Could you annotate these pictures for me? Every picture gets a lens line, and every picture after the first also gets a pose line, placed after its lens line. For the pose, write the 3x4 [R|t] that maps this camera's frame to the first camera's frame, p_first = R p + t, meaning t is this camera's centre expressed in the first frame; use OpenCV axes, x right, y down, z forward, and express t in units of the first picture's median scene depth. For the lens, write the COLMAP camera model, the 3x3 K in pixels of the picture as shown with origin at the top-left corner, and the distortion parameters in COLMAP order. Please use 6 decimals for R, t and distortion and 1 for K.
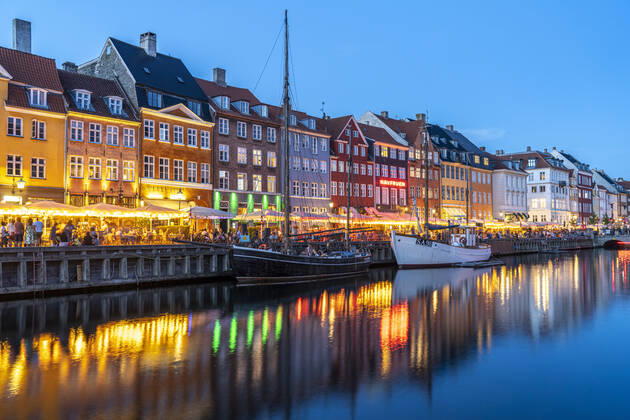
lens RADIAL K [[613.5, 0, 315.0], [0, 613.5, 210.0], [0, 0, 1]] dist [0.025366, -0.003522]
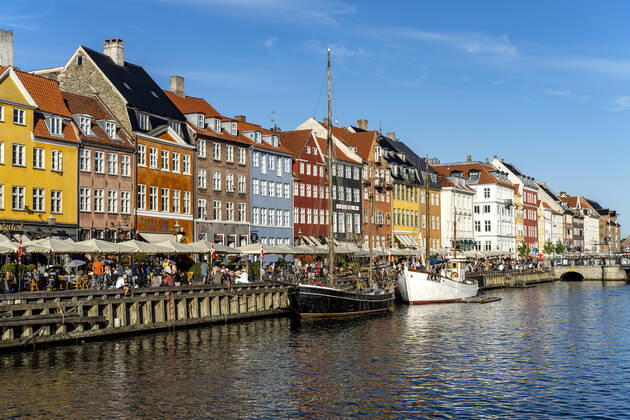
lens RADIAL K [[955.7, 0, 315.0], [0, 955.7, 210.0], [0, 0, 1]] dist [0.059605, 0.032394]
pose [[0.972780, 0.009546, 0.231533, -0.303560], [-0.006275, 0.999870, -0.014858, -0.027419], [-0.231645, 0.013001, 0.972713, -0.373625]]
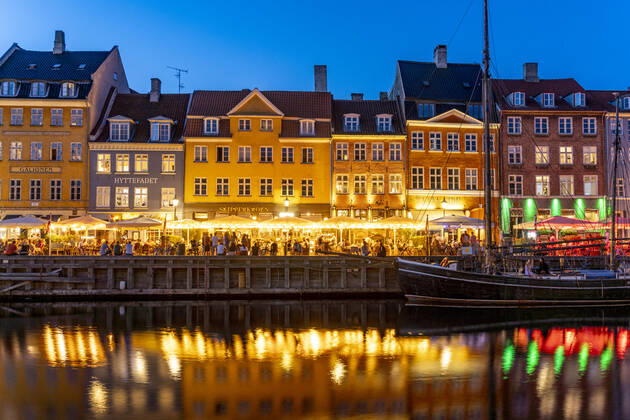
lens RADIAL K [[522.3, 0, 297.4], [0, 522.3, 222.7], [0, 0, 1]] dist [0.009537, 0.004935]
pose [[0.664836, -0.028618, -0.746441, 0.205091], [0.026486, 0.999541, -0.014731, 0.008816], [0.746520, -0.009977, 0.665288, 0.247018]]
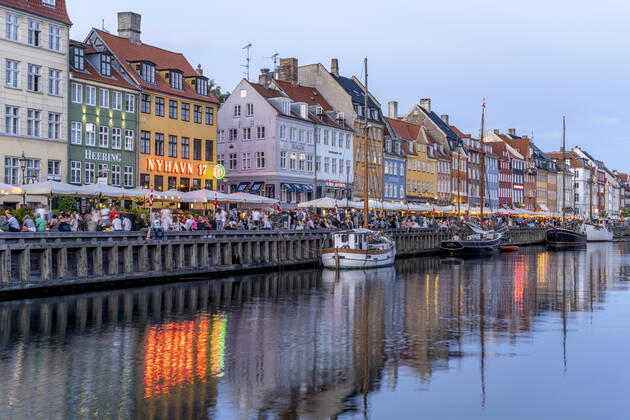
lens RADIAL K [[994.5, 0, 315.0], [0, 994.5, 210.0], [0, 0, 1]] dist [0.099568, 0.029814]
pose [[0.969813, 0.012120, 0.243548, -1.181611], [-0.018124, 0.999584, 0.022427, -0.046299], [-0.243175, -0.026164, 0.969630, -1.474866]]
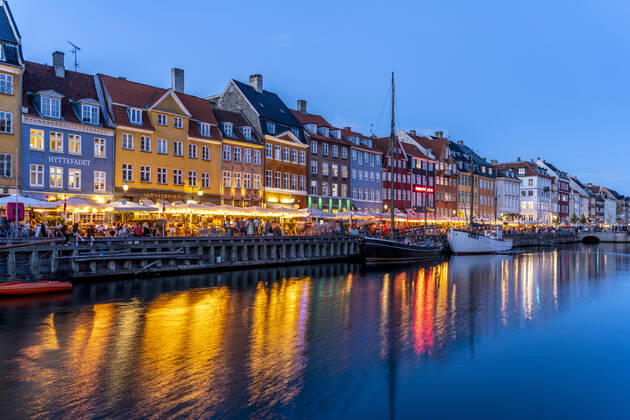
lens RADIAL K [[583.5, 0, 314.4], [0, 583.5, 221.8], [0, 0, 1]] dist [0.013204, -0.002955]
pose [[0.999286, 0.005614, 0.037371, -0.190402], [-0.006473, 0.999717, 0.022907, -0.005068], [-0.037232, -0.023133, 0.999039, -0.242365]]
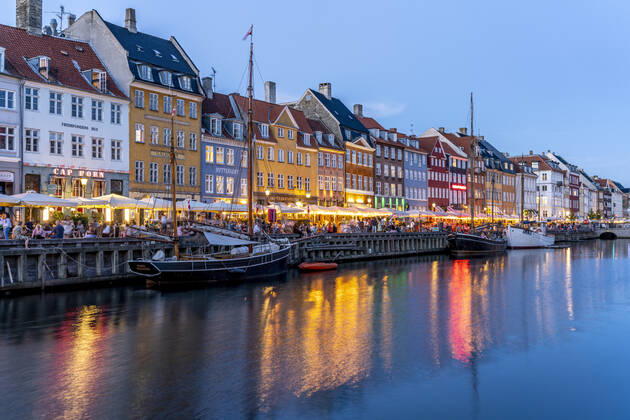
lens RADIAL K [[721.4, 0, 301.3], [0, 721.4, 211.7], [0, 0, 1]] dist [0.041507, 0.013112]
pose [[0.993070, 0.006056, 0.117364, -0.511996], [-0.008161, 0.999814, 0.017469, -0.022000], [-0.117236, -0.018305, 0.992935, -0.628381]]
